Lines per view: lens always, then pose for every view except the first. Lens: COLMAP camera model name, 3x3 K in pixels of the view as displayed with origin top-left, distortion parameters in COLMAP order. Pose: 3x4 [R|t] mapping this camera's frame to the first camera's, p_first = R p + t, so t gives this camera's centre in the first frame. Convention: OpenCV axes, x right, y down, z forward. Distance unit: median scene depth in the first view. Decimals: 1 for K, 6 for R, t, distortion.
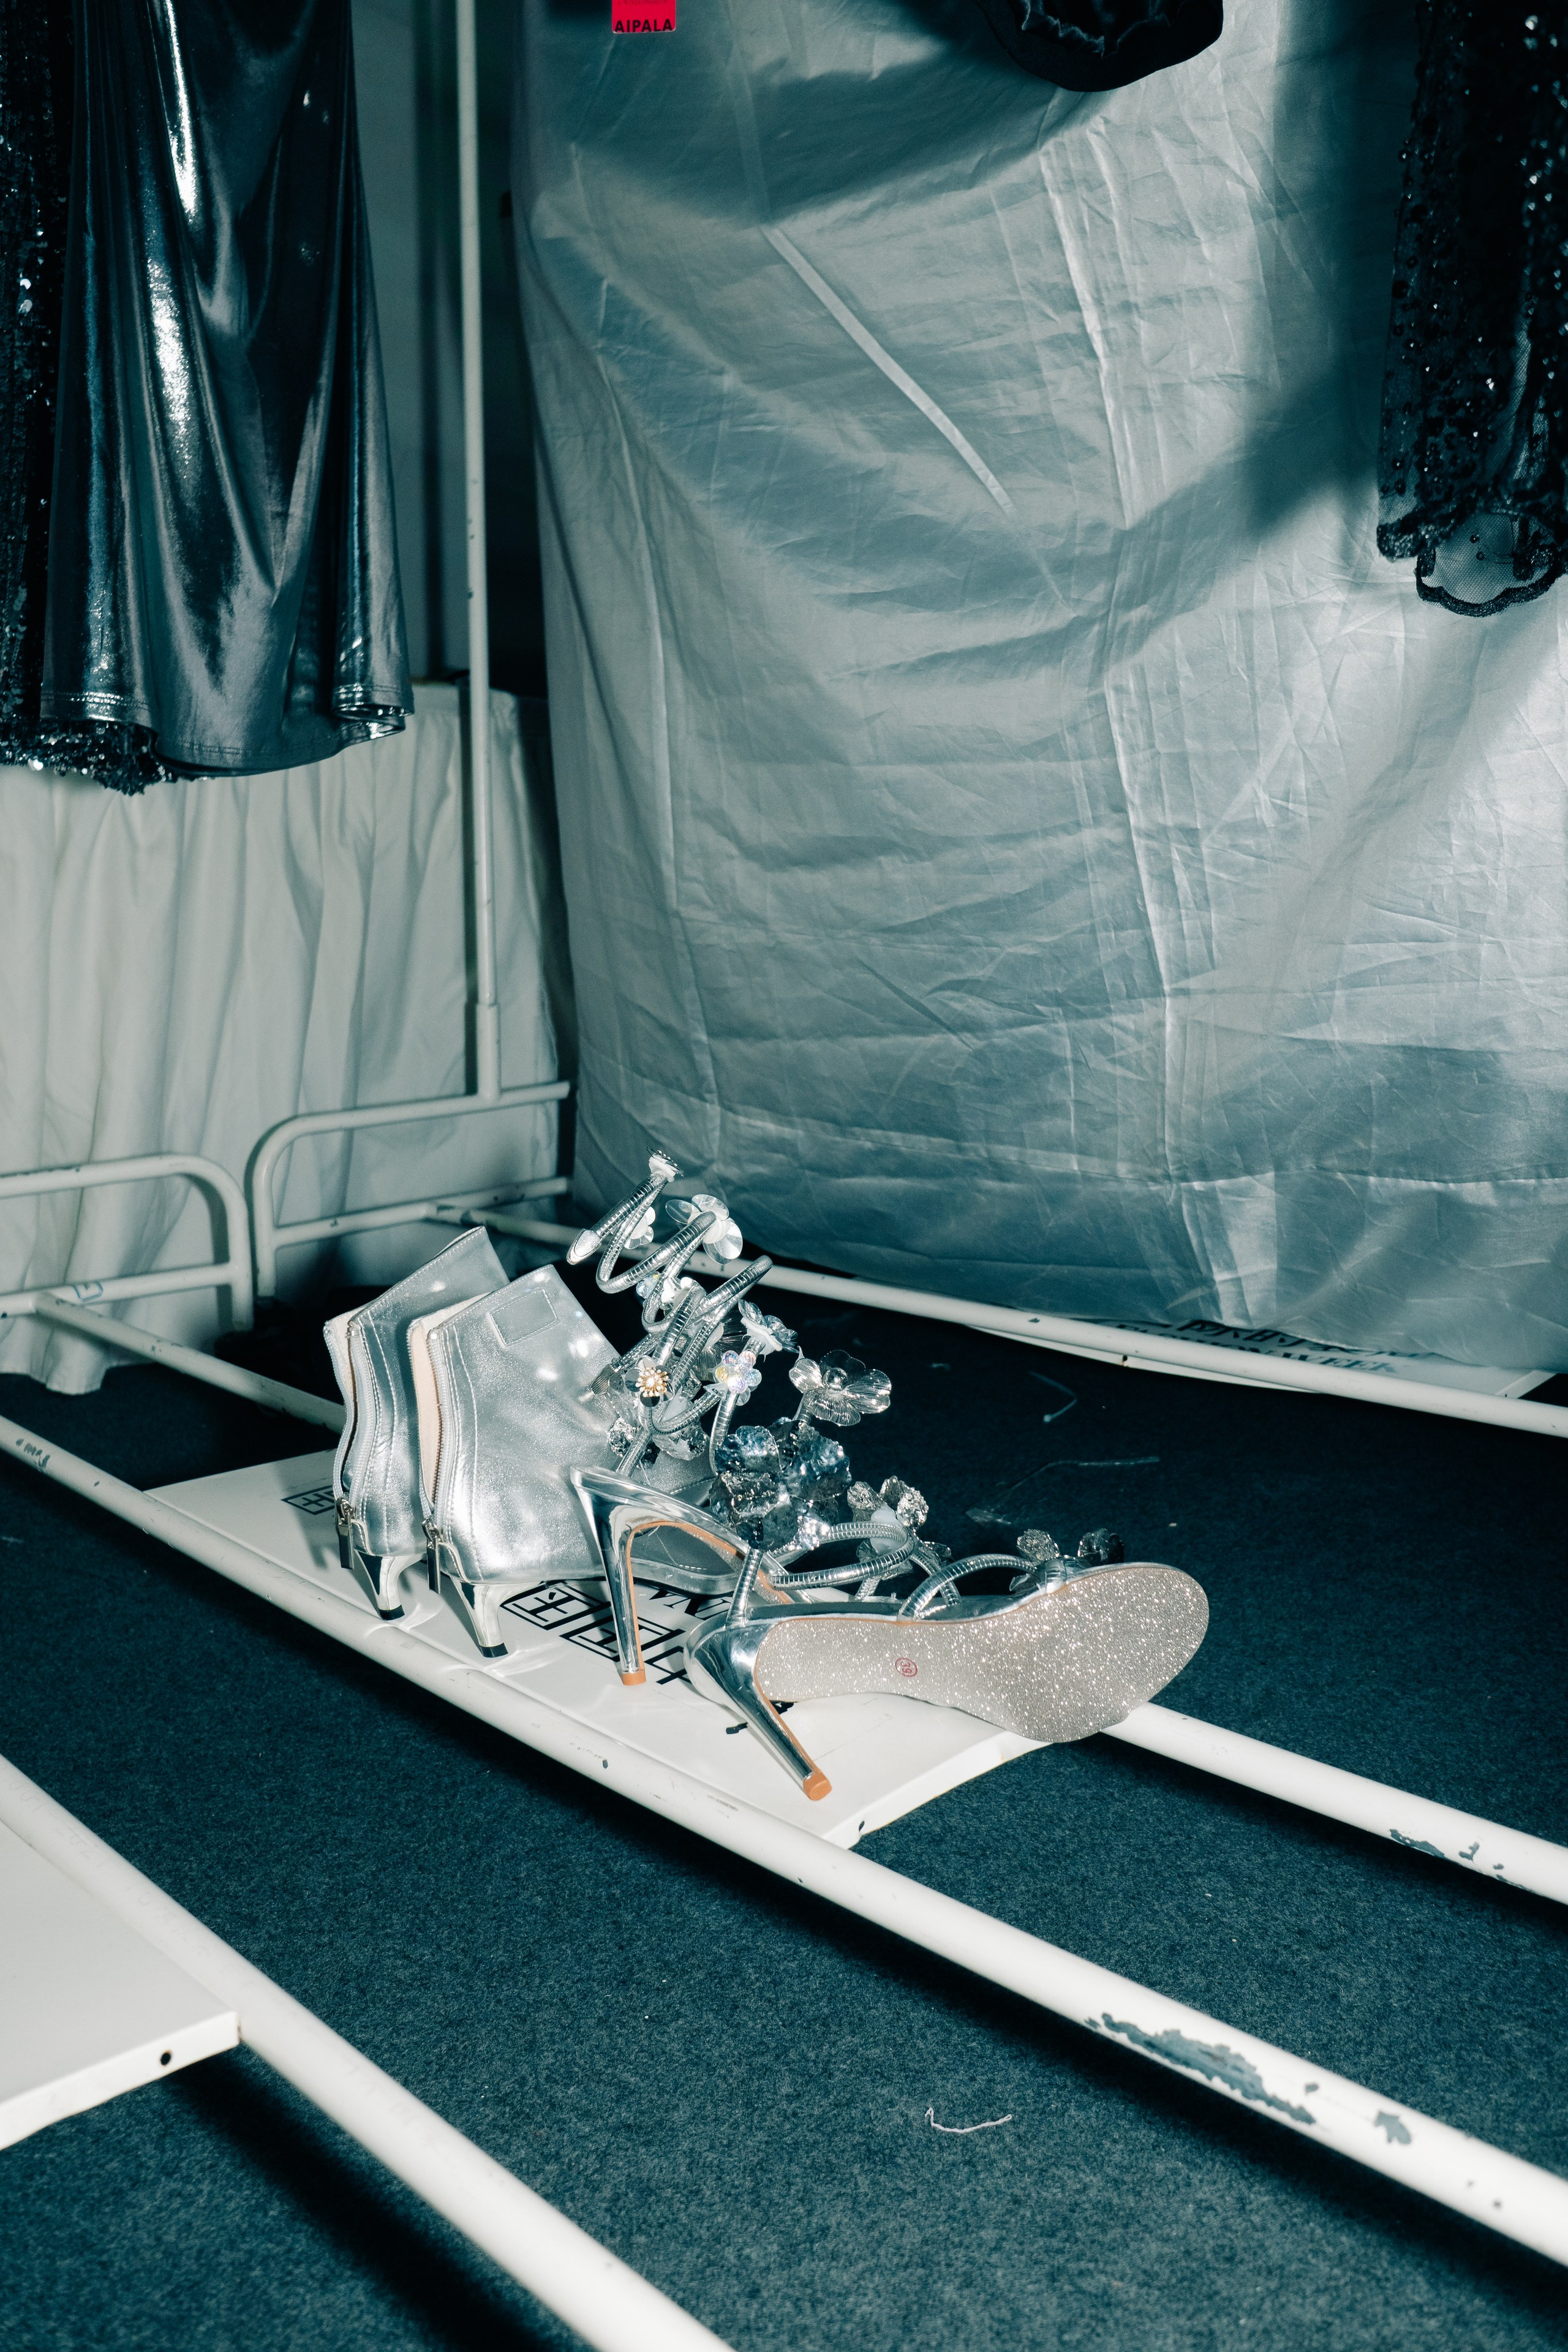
lens RADIAL K [[2087.7, 0, 784.6], [0, 2087.7, 1157.1], [0, 0, 1]] dist [-0.137557, 0.126822]
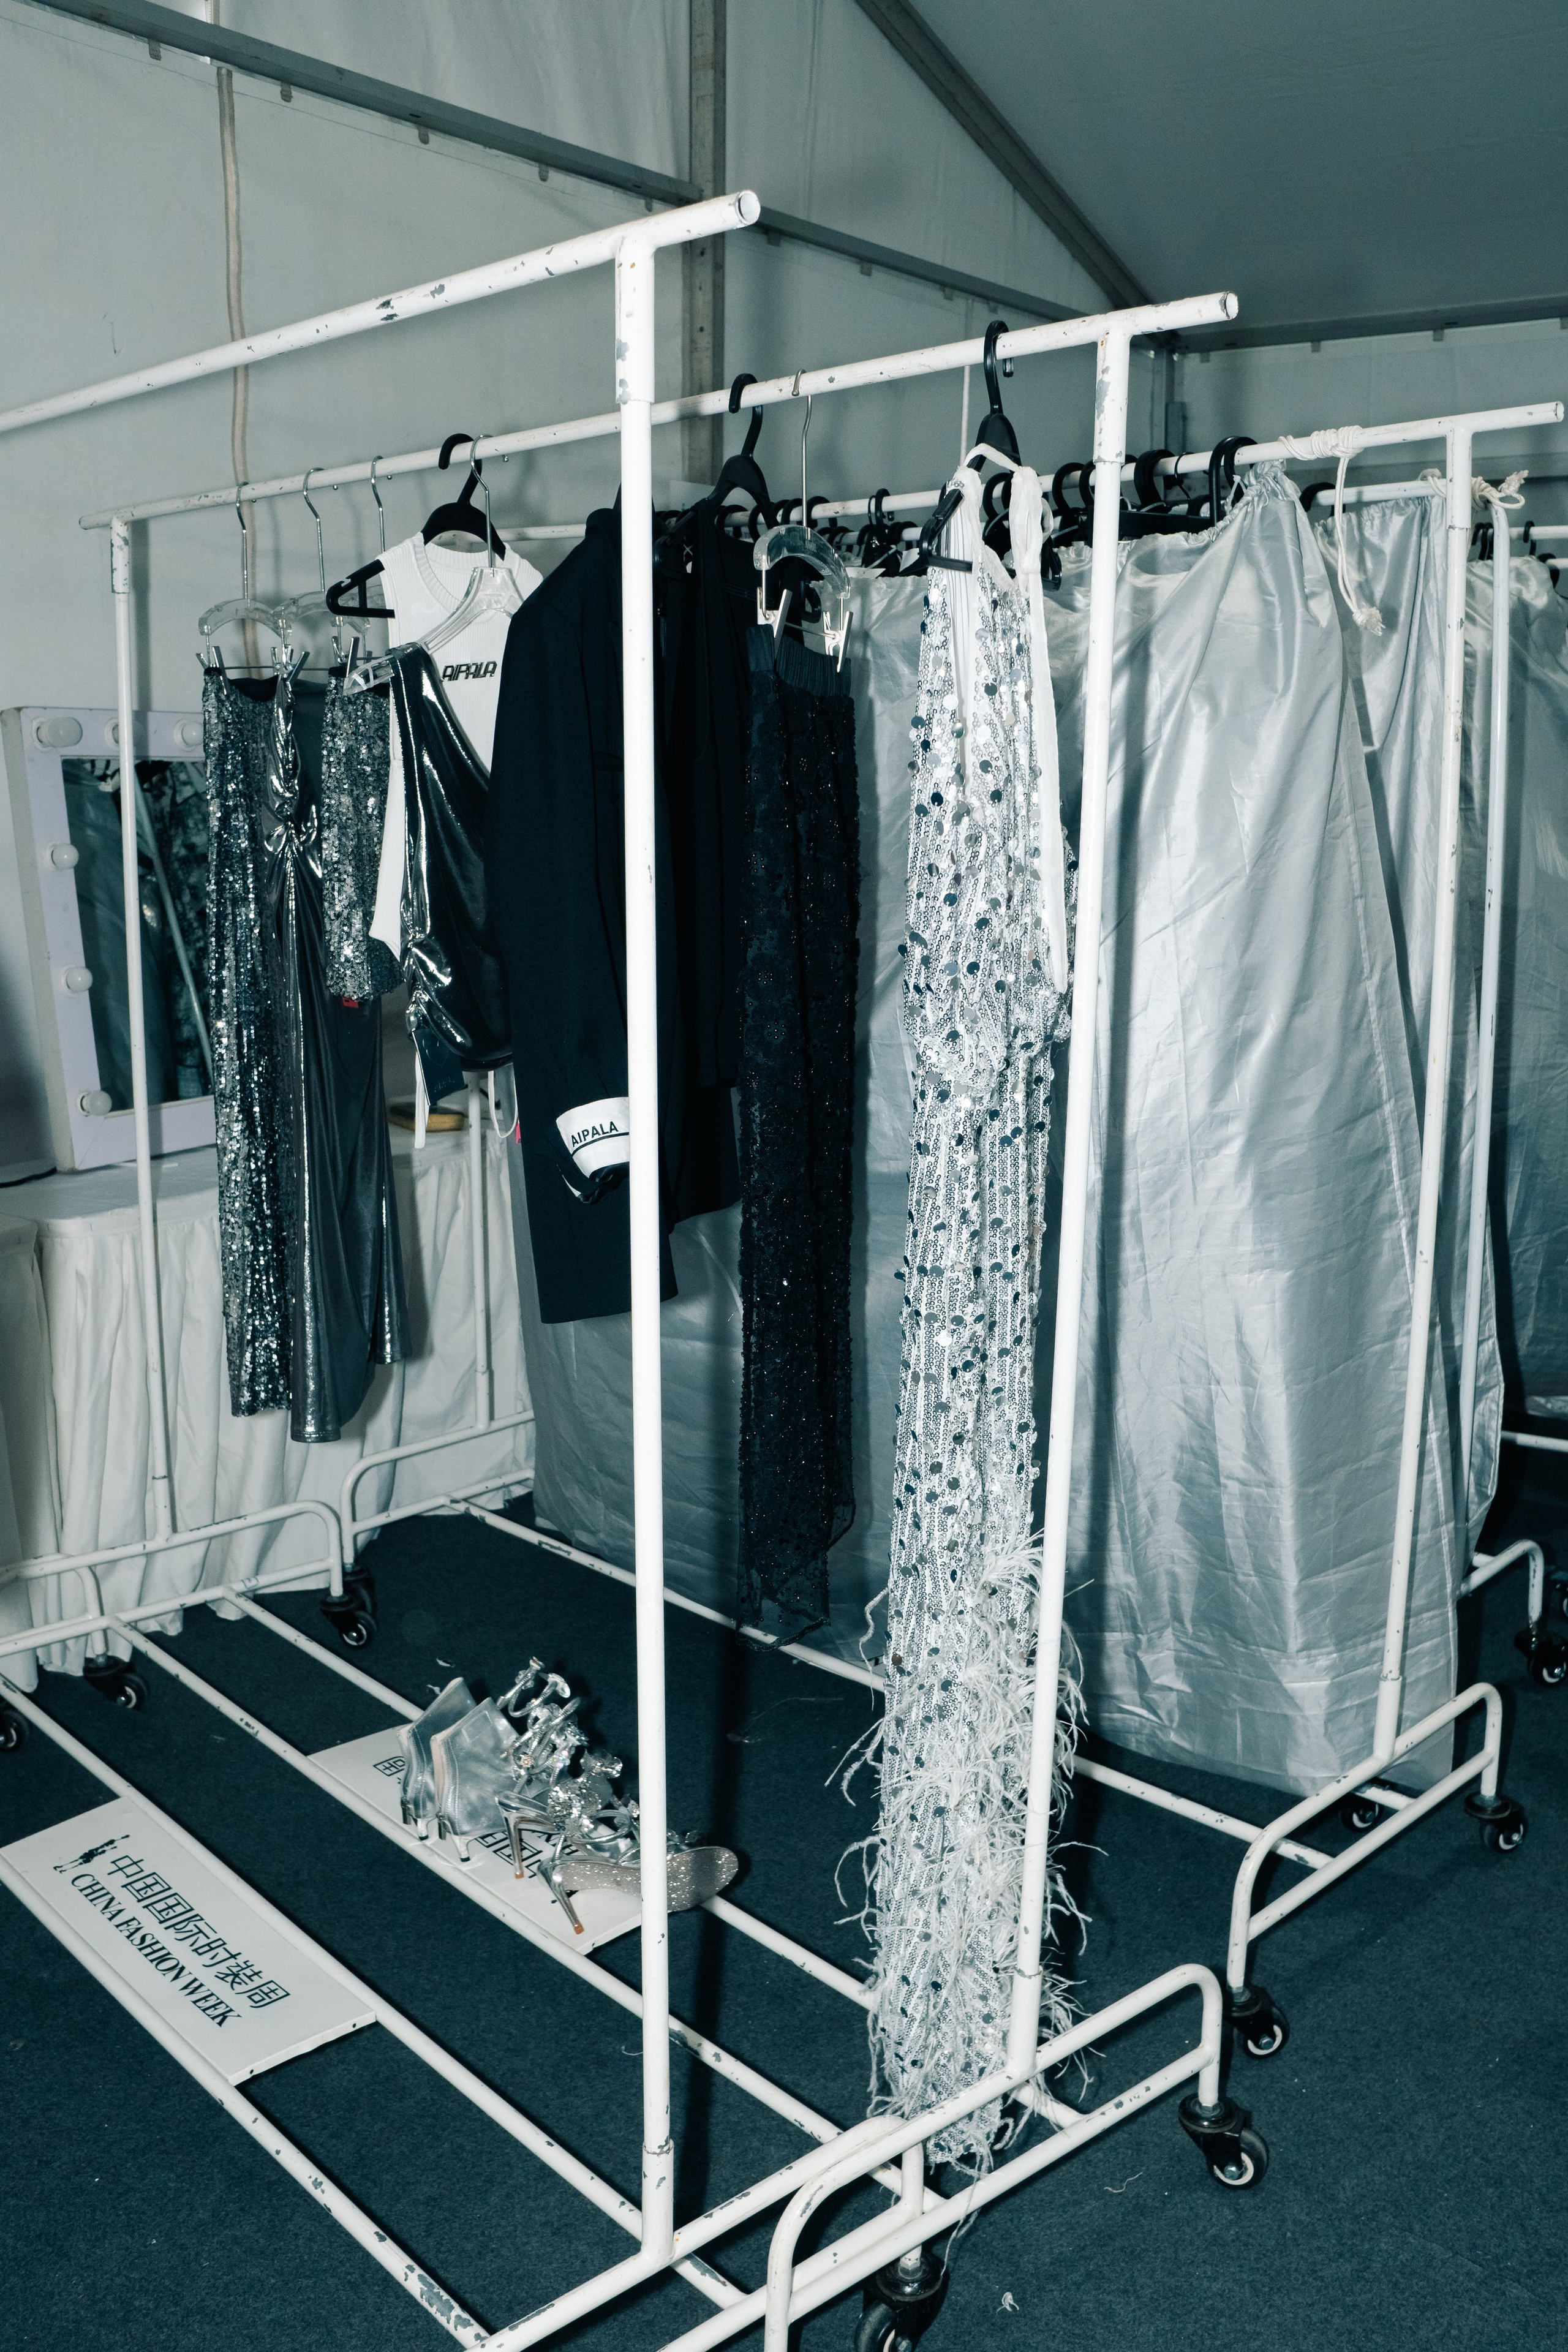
lens RADIAL K [[2087.7, 0, 782.7], [0, 2087.7, 1192.4], [0, 0, 1]] dist [-0.137557, 0.126822]
pose [[0.999821, 0.015439, -0.010972, 0.261752], [-0.014907, 0.998784, 0.046989, -0.700606], [0.011684, -0.046817, 0.998835, -1.458494]]
